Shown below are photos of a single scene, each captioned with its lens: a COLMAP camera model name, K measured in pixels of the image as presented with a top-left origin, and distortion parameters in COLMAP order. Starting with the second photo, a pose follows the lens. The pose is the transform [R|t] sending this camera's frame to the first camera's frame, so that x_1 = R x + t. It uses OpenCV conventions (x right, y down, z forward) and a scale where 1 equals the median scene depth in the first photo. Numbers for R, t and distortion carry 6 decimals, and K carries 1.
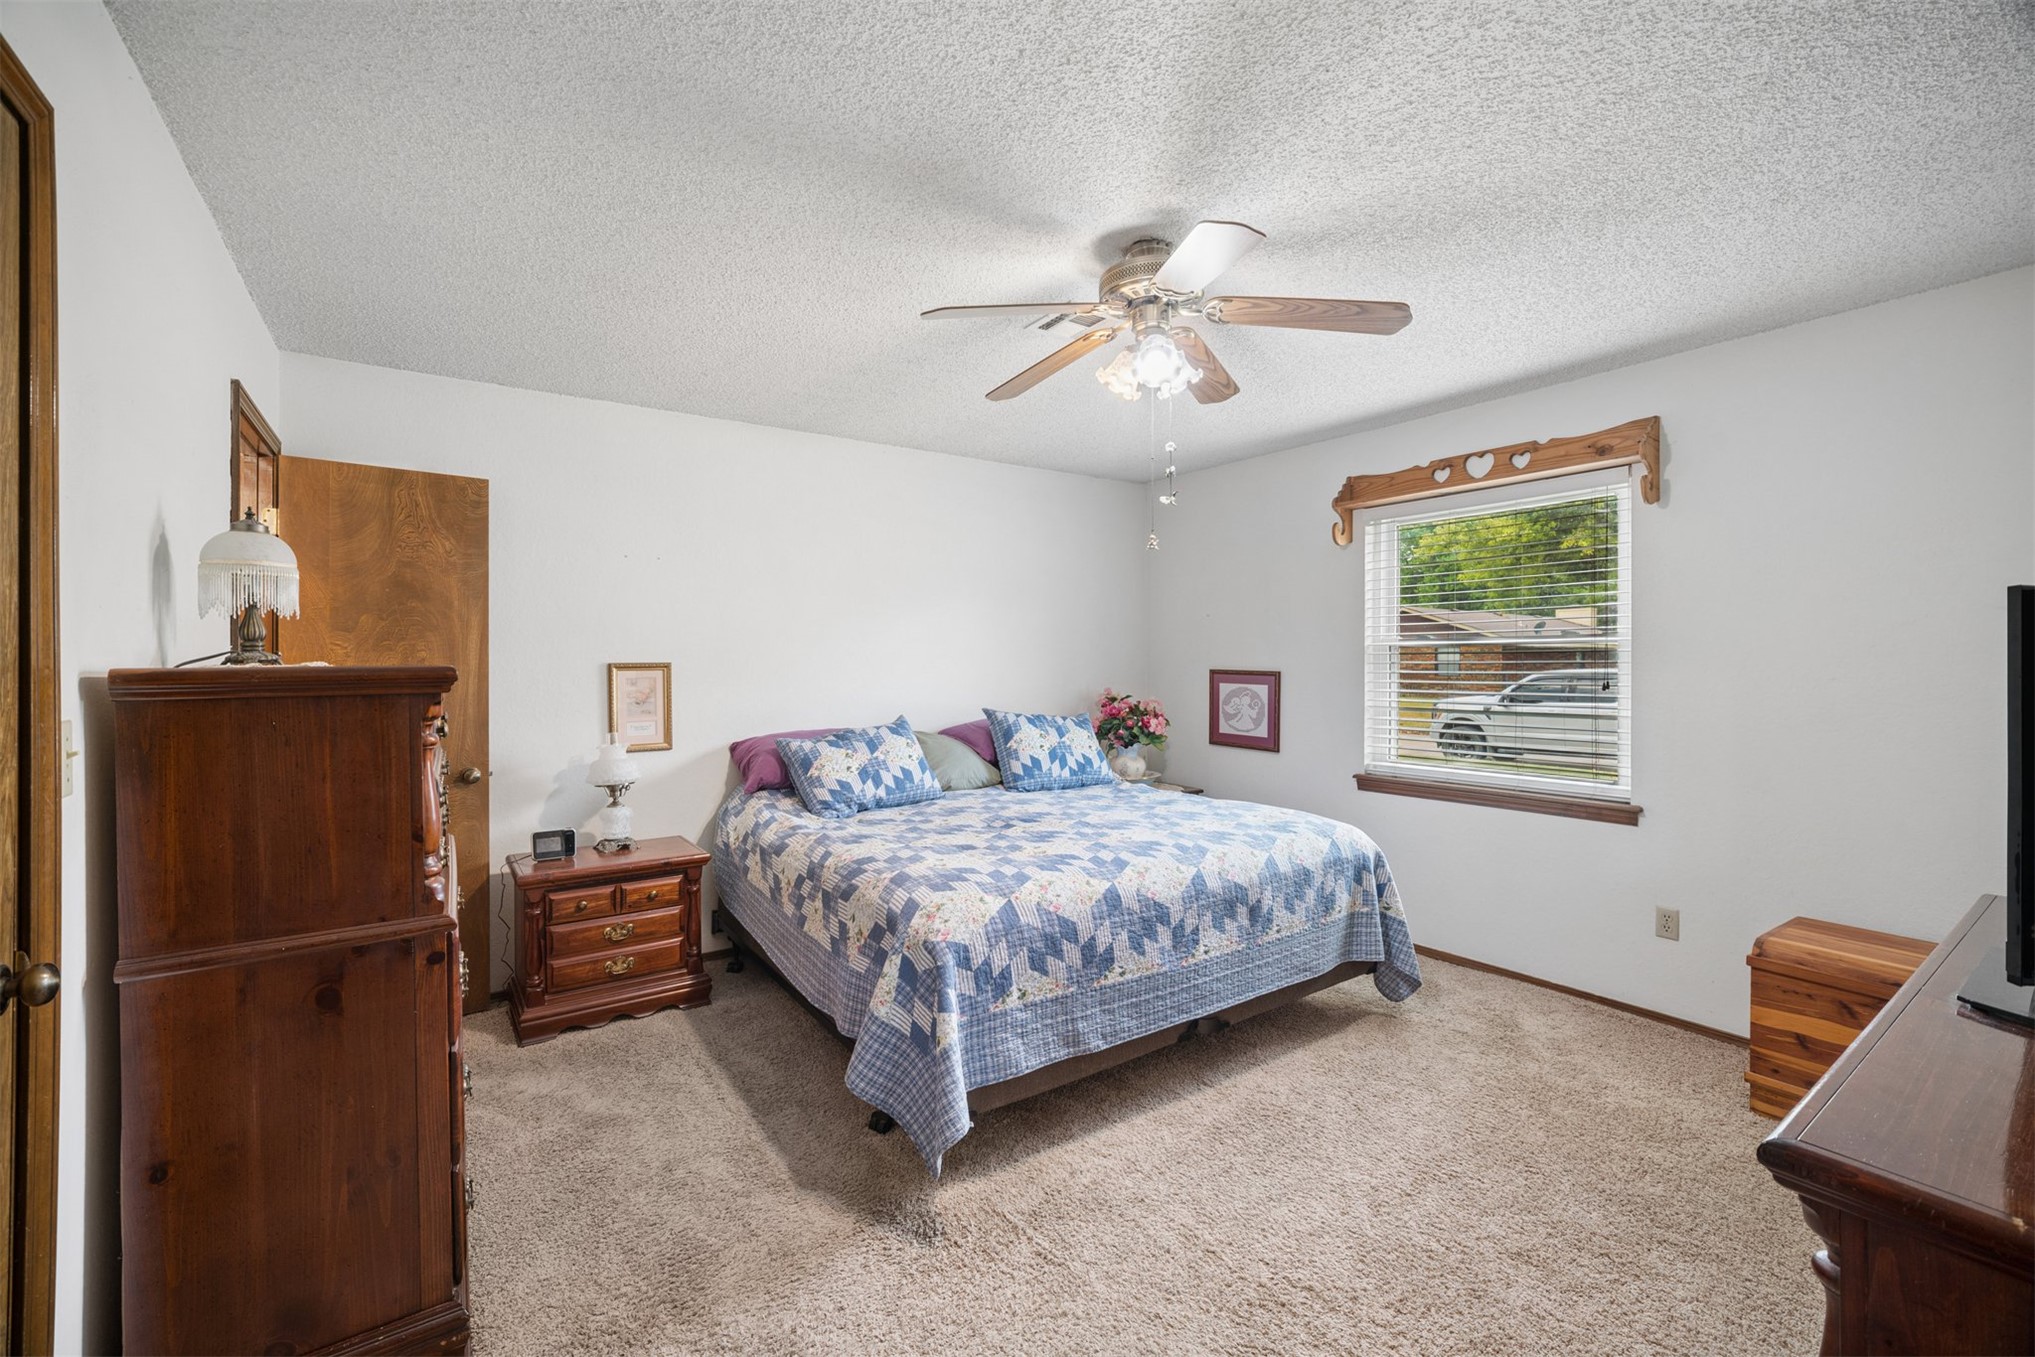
lens RADIAL K [[855.3, 0, 1011.6], [0, 855.3, 670.4], [0, 0, 1]] dist [-0.024037, 0.010935]
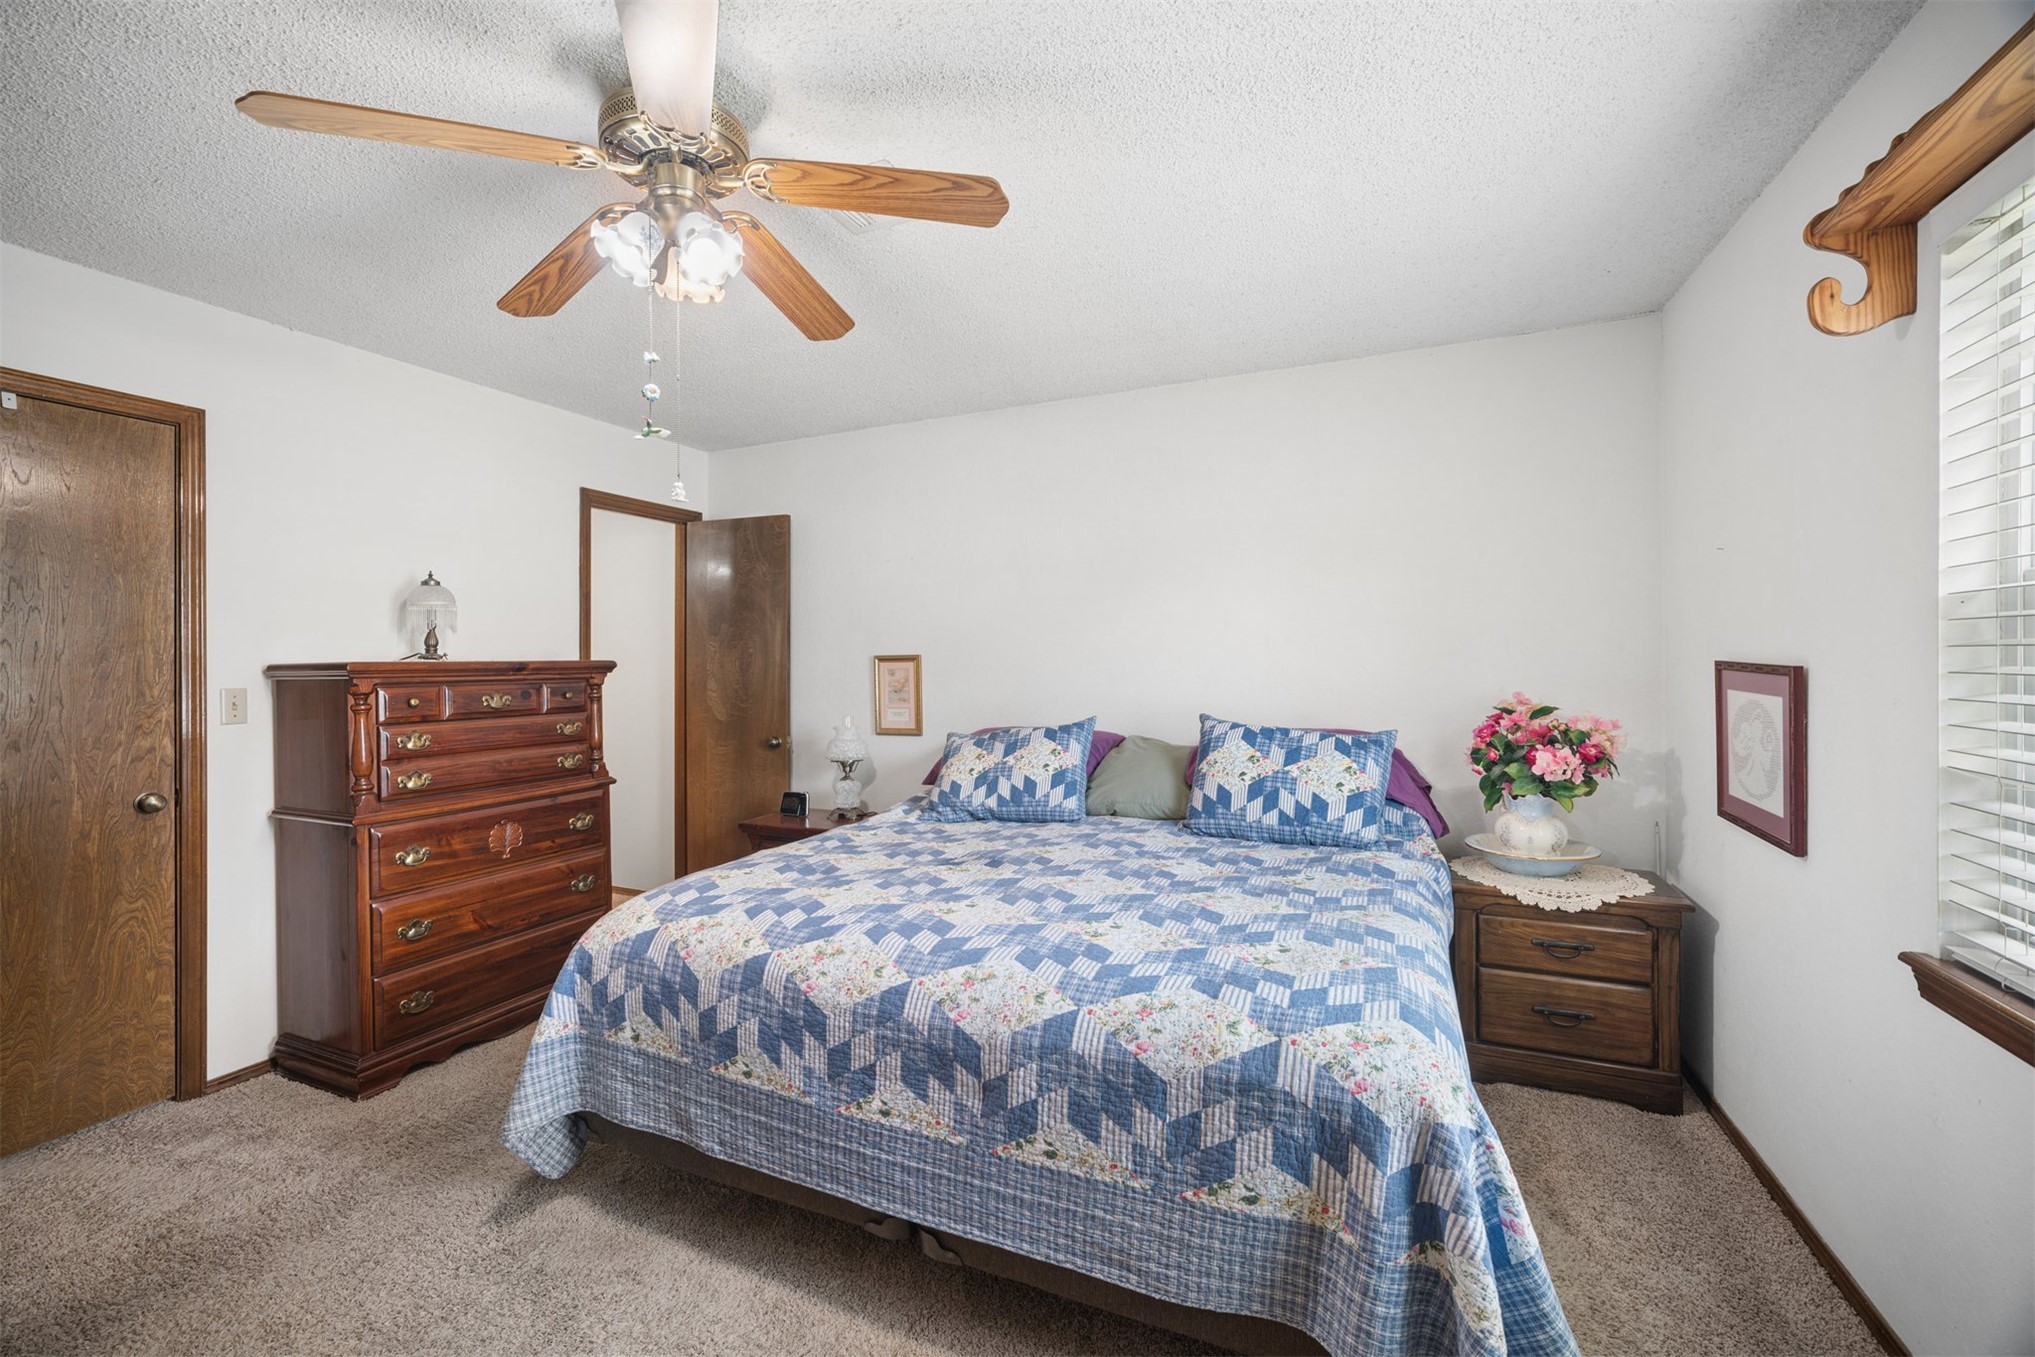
lens RADIAL K [[855.3, 0, 1011.6], [0, 855.3, 670.4], [0, 0, 1]] dist [-0.024037, 0.010935]
pose [[0.503879, 0.009112, -0.863726, 0.745186], [0.001153, 0.999936, 0.011222, -0.002063], [0.863774, -0.006650, 0.503836, 0.703530]]
